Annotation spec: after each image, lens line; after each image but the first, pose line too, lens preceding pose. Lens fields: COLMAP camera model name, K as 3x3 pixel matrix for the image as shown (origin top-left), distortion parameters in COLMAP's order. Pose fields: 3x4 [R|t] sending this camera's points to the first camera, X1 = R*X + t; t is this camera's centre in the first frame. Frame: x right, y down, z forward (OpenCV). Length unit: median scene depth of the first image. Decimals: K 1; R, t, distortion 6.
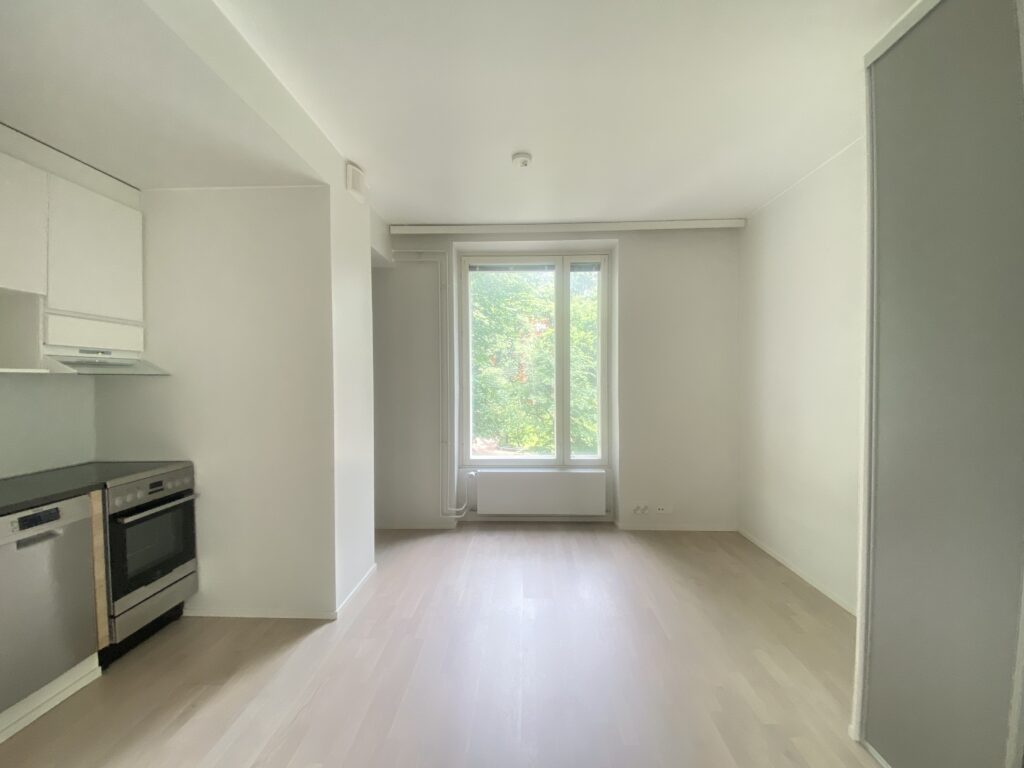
lens RADIAL K [[407.5, 0, 518.1], [0, 407.5, 387.6], [0, 0, 1]] dist [0.000439, -0.010498]
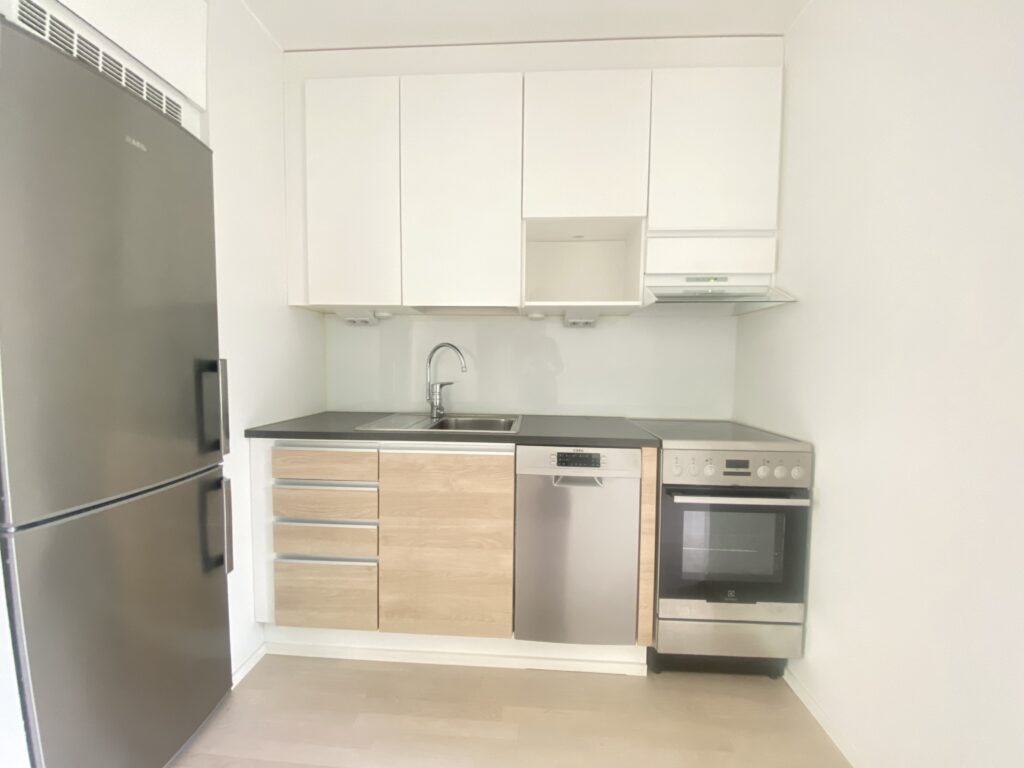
lens RADIAL K [[411.6, 0, 508.0], [0, 411.6, 393.8], [0, 0, 1]] dist [0.001236, -0.010645]
pose [[-0.048791, 0.067241, -0.996543, -0.217103], [-0.028861, 0.997220, 0.068700, 0.091433], [0.998392, 0.032114, -0.046715, 0.661129]]
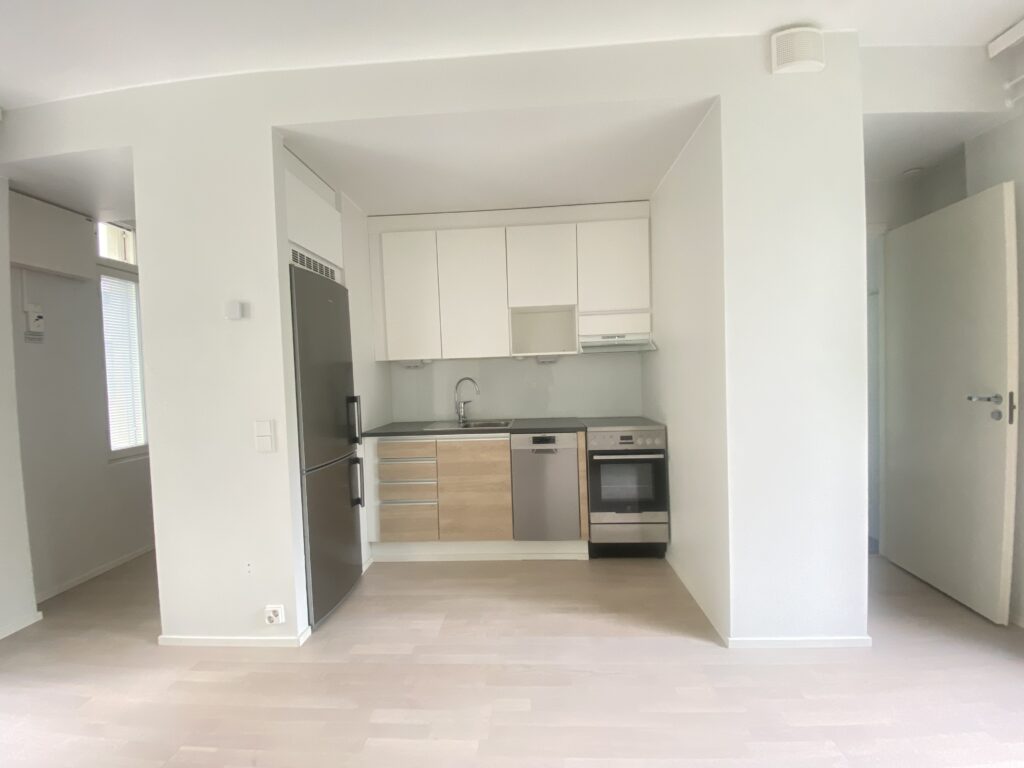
lens RADIAL K [[407.5, 0, 518.1], [0, 407.5, 387.6], [0, 0, 1]] dist [0.000439, -0.010498]
pose [[-0.022482, 0.028417, -0.999343, 0.381552], [0.015422, 0.999487, 0.028074, 0.043125], [0.999628, -0.014780, -0.022909, 0.701967]]
